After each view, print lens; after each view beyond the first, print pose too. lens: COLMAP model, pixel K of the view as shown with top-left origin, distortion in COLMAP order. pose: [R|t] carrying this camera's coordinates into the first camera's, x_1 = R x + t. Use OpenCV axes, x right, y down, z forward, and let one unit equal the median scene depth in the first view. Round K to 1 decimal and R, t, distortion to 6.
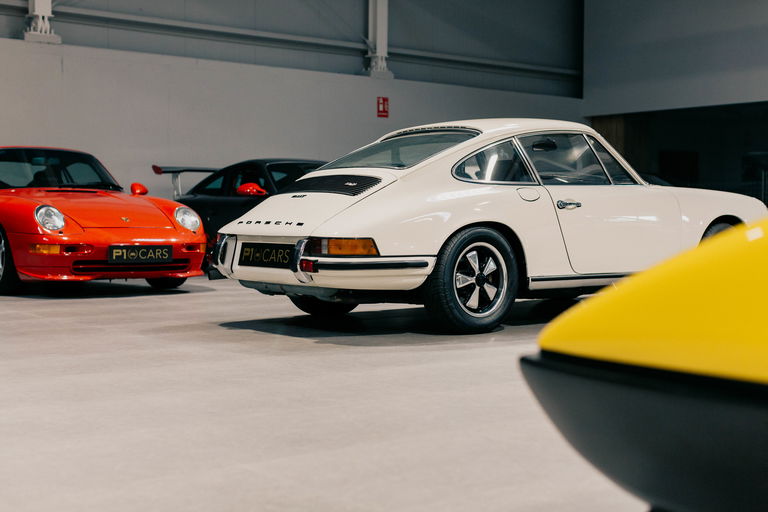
lens RADIAL K [[1078.4, 0, 384.0], [0, 1078.4, 256.0], [0, 0, 1]] dist [0.001278, 0.045117]
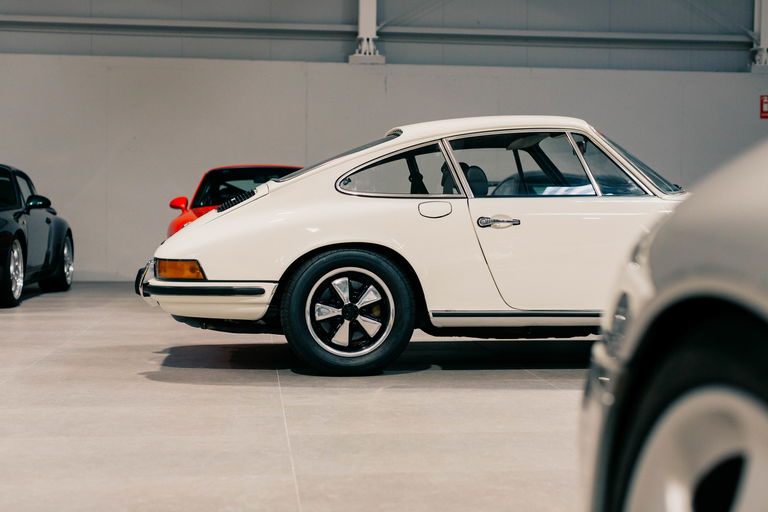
lens RADIAL K [[1078.4, 0, 384.0], [0, 1078.4, 256.0], [0, 0, 1]] dist [0.001278, 0.045117]
pose [[0.854970, 0.015833, -0.518436, 0.234833], [-0.022390, 0.999729, -0.006391, -0.007158], [0.518194, 0.017072, 0.855093, 0.126186]]
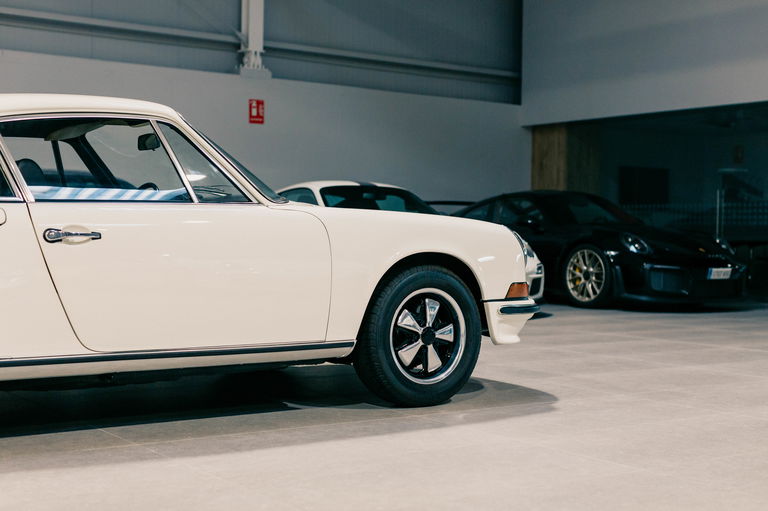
lens RADIAL K [[1104.7, 0, 384.0], [0, 1104.7, 255.5], [0, 0, 1]] dist [0.014462, 0.023507]
pose [[0.999160, 0.007814, -0.040238, 0.168035], [-0.008625, 0.999763, -0.020006, -0.011950], [0.040072, 0.020336, 0.998990, 0.184041]]
